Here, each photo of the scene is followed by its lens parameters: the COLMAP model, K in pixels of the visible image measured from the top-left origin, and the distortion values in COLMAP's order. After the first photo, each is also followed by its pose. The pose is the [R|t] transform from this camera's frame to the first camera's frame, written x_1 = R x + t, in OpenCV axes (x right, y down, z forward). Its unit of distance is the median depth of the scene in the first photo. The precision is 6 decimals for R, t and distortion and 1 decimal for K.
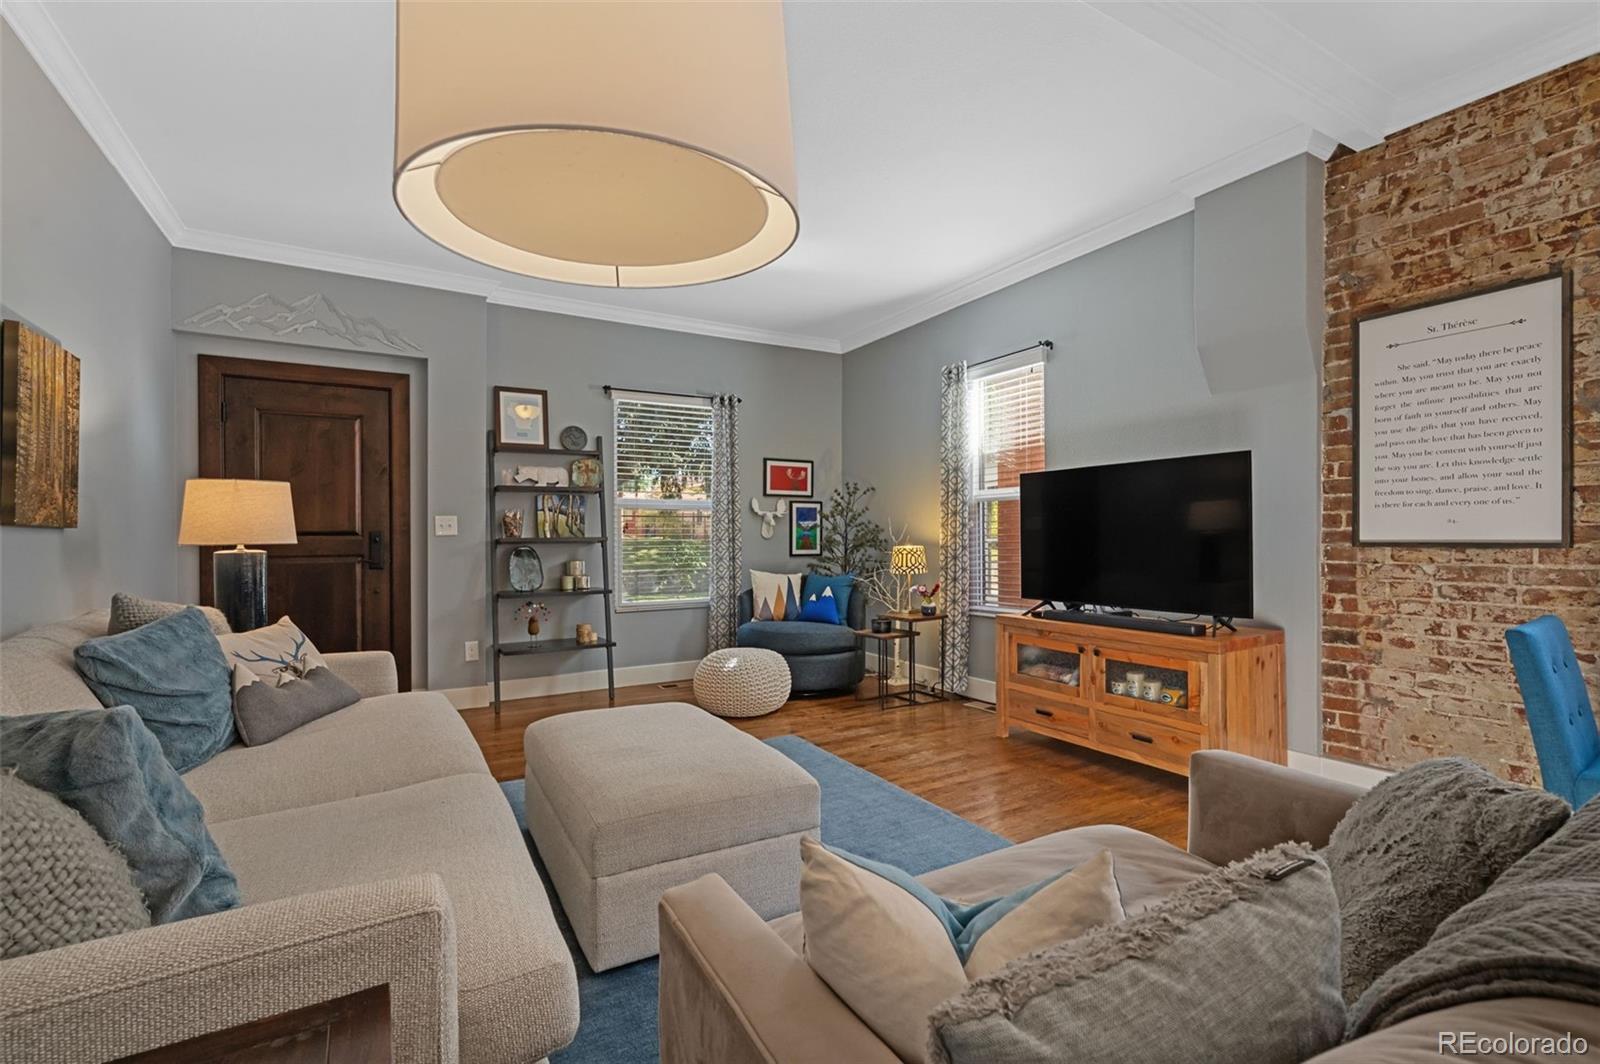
lens RADIAL K [[732.8, 0, 813.5], [0, 732.8, 536.5], [0, 0, 1]] dist [-0.001892, -0.000190]
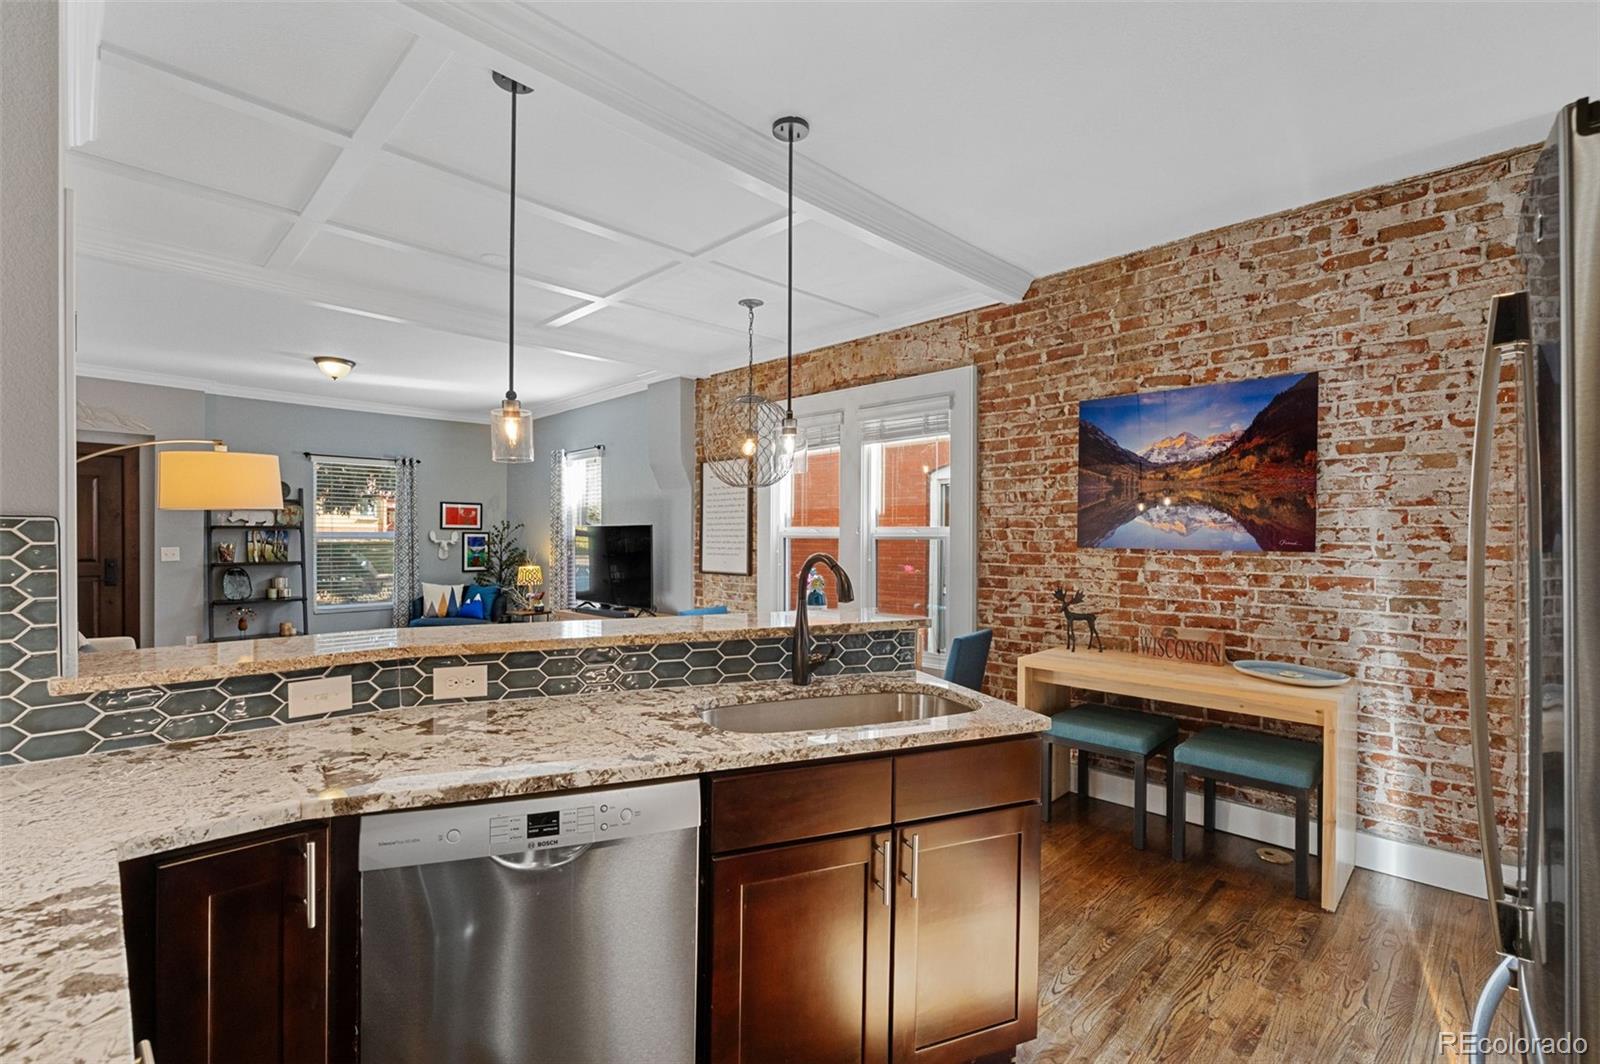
lens RADIAL K [[732.8, 0, 813.5], [0, 732.8, 536.5], [0, 0, 1]] dist [-0.001892, -0.000190]
pose [[0.967110, 0.007553, 0.254246, 0.312428], [-0.007718, 0.999970, -0.000349, -0.053922], [-0.254241, -0.001625, 0.967140, -0.626382]]
